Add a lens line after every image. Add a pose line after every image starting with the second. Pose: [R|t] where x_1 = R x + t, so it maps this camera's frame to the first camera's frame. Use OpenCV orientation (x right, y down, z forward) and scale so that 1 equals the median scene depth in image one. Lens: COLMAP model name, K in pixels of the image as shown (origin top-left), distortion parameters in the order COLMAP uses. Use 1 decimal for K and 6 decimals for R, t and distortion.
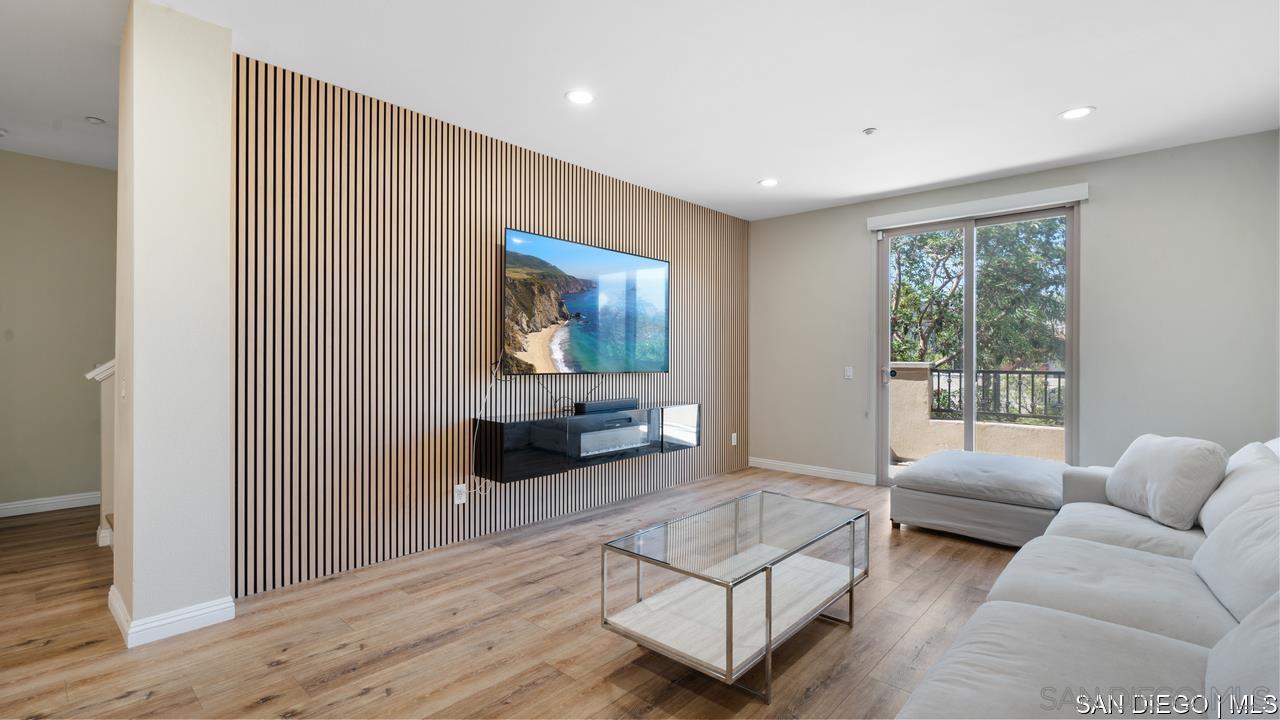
lens RADIAL K [[572.7, 0, 636.4], [0, 572.7, 356.5], [0, 0, 1]] dist [-0.006018, 0.000777]
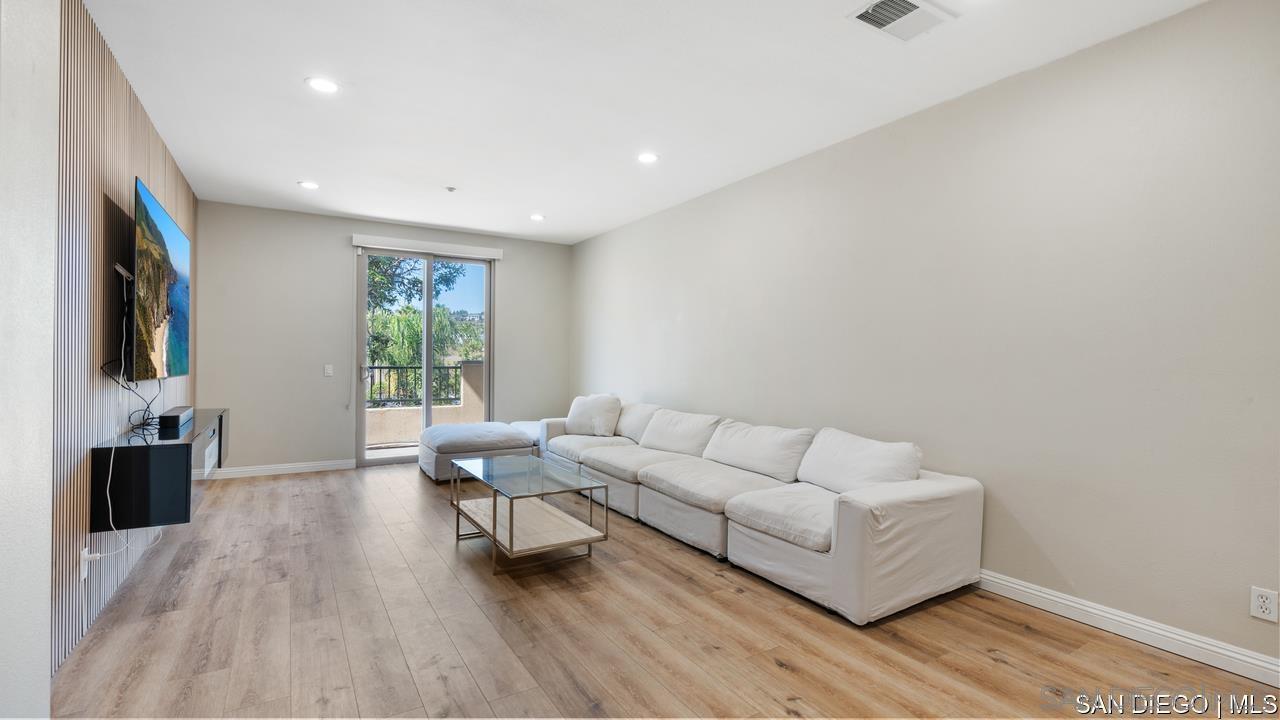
lens RADIAL K [[572.7, 0, 636.4], [0, 572.7, 356.5], [0, 0, 1]] dist [-0.006018, 0.000777]
pose [[0.275370, 0.001093, 0.961338, -0.764613], [-0.005948, 0.999982, 0.000567, -0.003689], [-0.961320, -0.005874, 0.275372, 0.206316]]
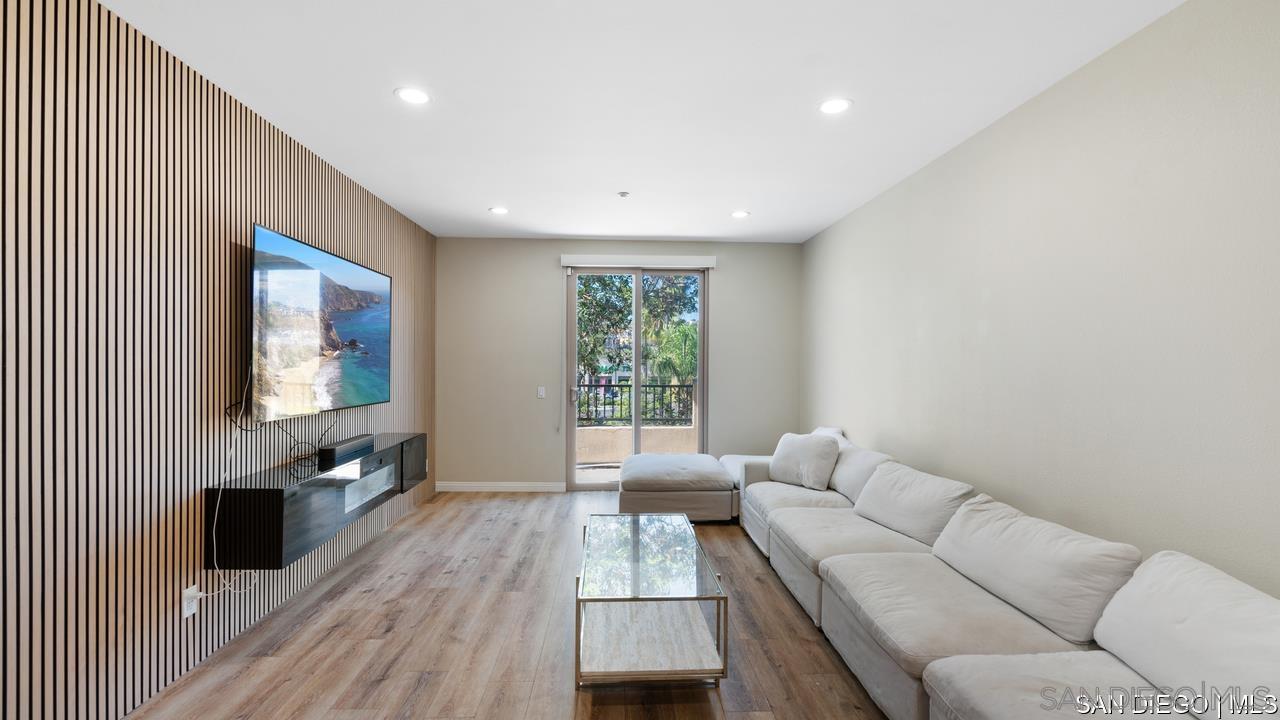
lens RADIAL K [[575.3, 0, 636.0], [0, 575.3, 362.7], [0, 0, 1]] dist [-0.003540, 0.000625]
pose [[0.710502, -0.001717, 0.703693, -0.411704], [-0.001888, 0.999989, 0.004346, -0.050623], [-0.703693, -0.004417, 0.710491, 0.133246]]
